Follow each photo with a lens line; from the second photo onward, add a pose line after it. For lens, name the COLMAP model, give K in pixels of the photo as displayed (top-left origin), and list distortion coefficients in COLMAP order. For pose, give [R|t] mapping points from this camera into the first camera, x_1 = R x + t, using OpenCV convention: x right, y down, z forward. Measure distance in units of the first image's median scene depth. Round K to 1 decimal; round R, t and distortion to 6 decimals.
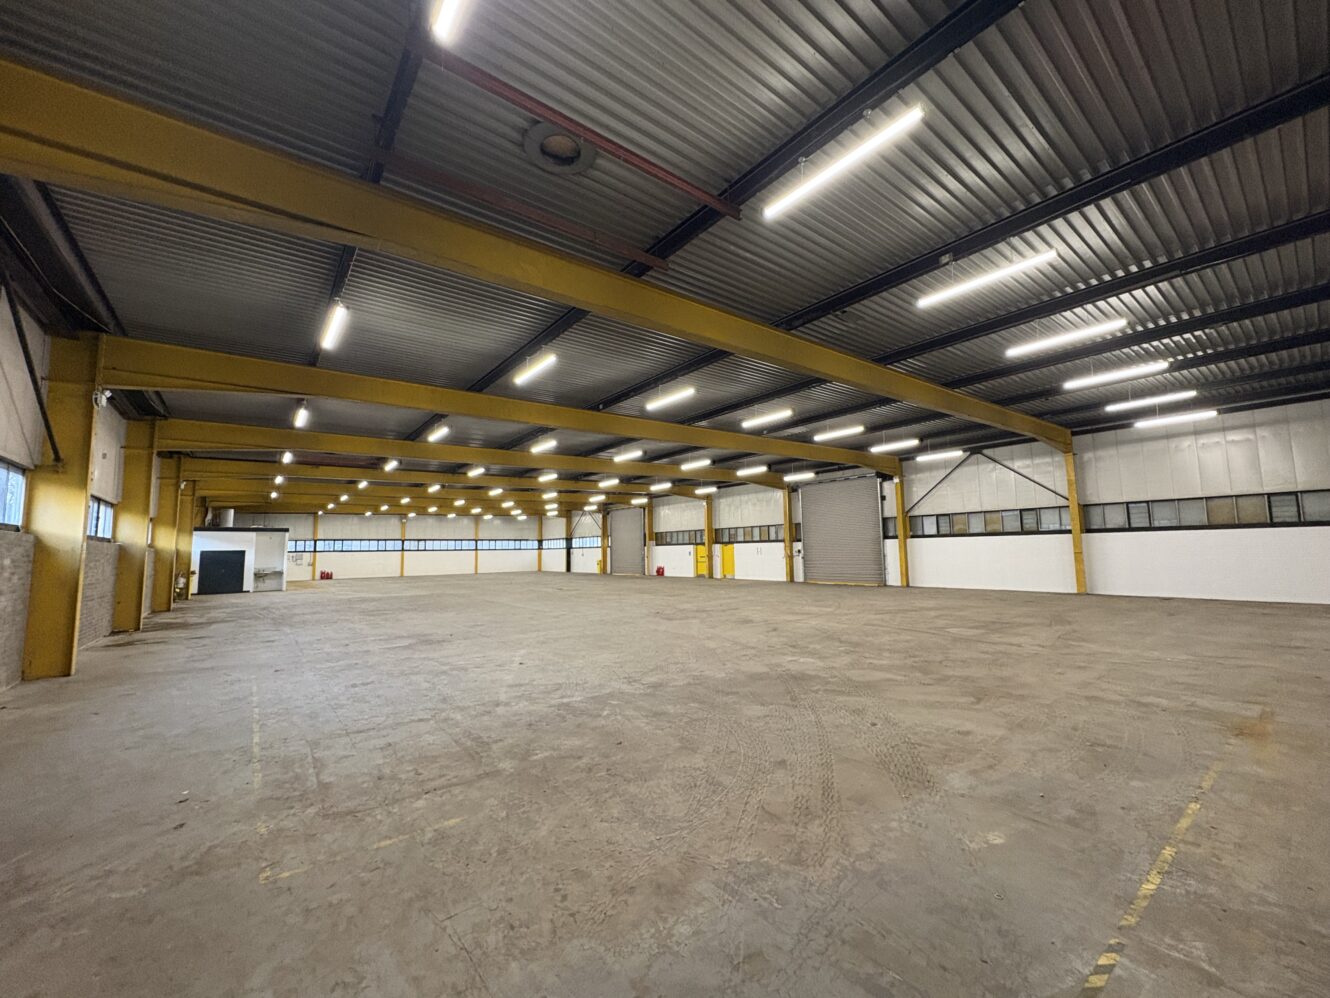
lens RADIAL K [[527.7, 0, 665.0], [0, 527.7, 499.0], [0, 0, 1]] dist [0.000268, 0.000129]
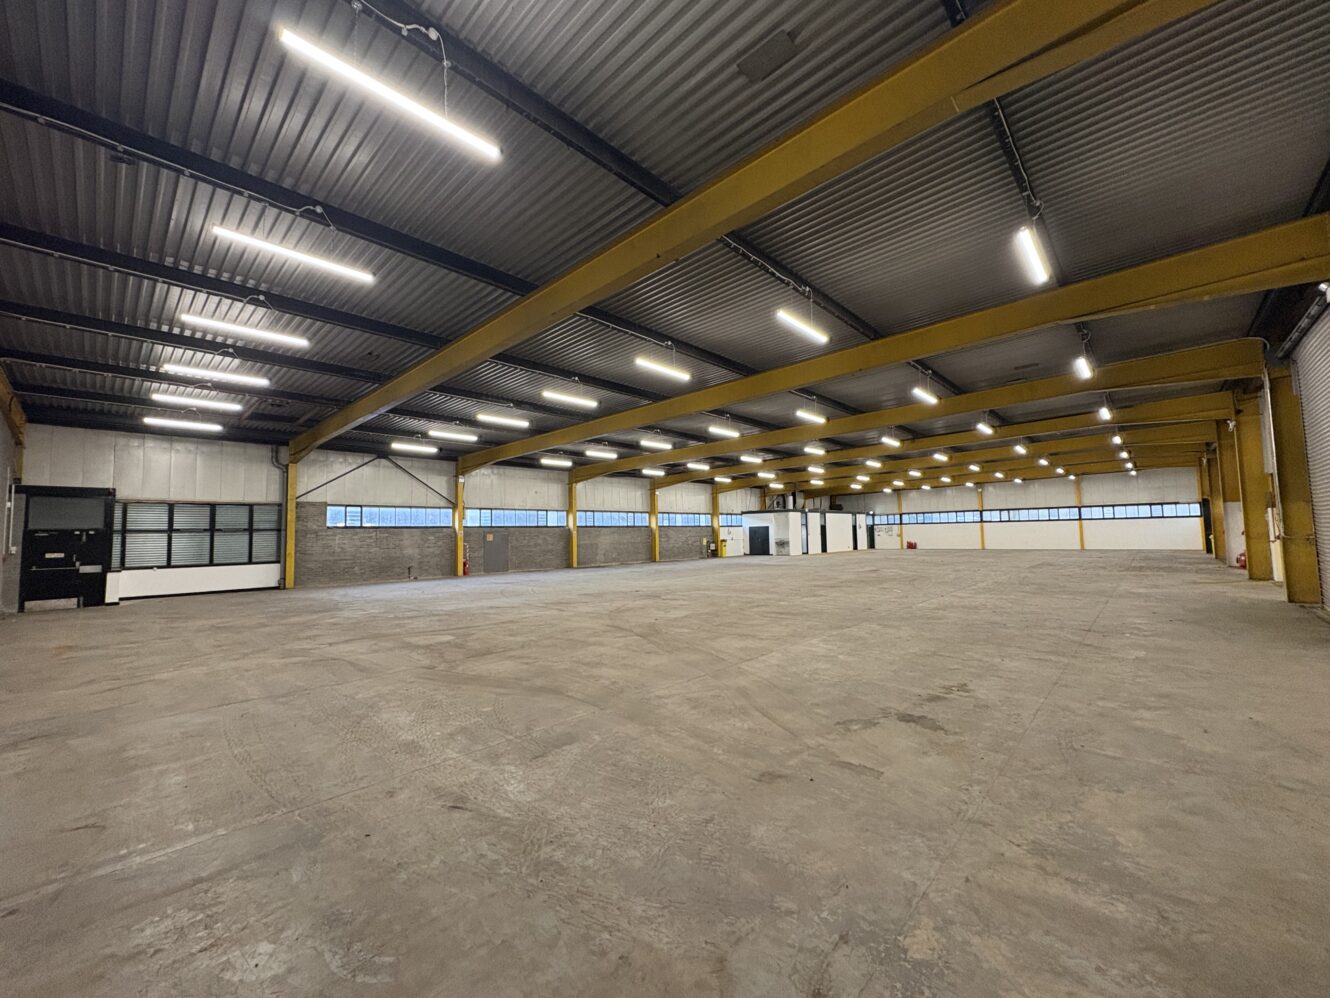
lens RADIAL K [[527.7, 0, 665.0], [0, 527.7, 499.0], [0, 0, 1]] dist [0.000268, 0.000129]
pose [[0.155983, -0.051868, -0.986397, 0.632868], [0.114393, 0.992850, -0.034118, 0.044184], [0.981113, -0.107516, 0.160801, 0.536443]]
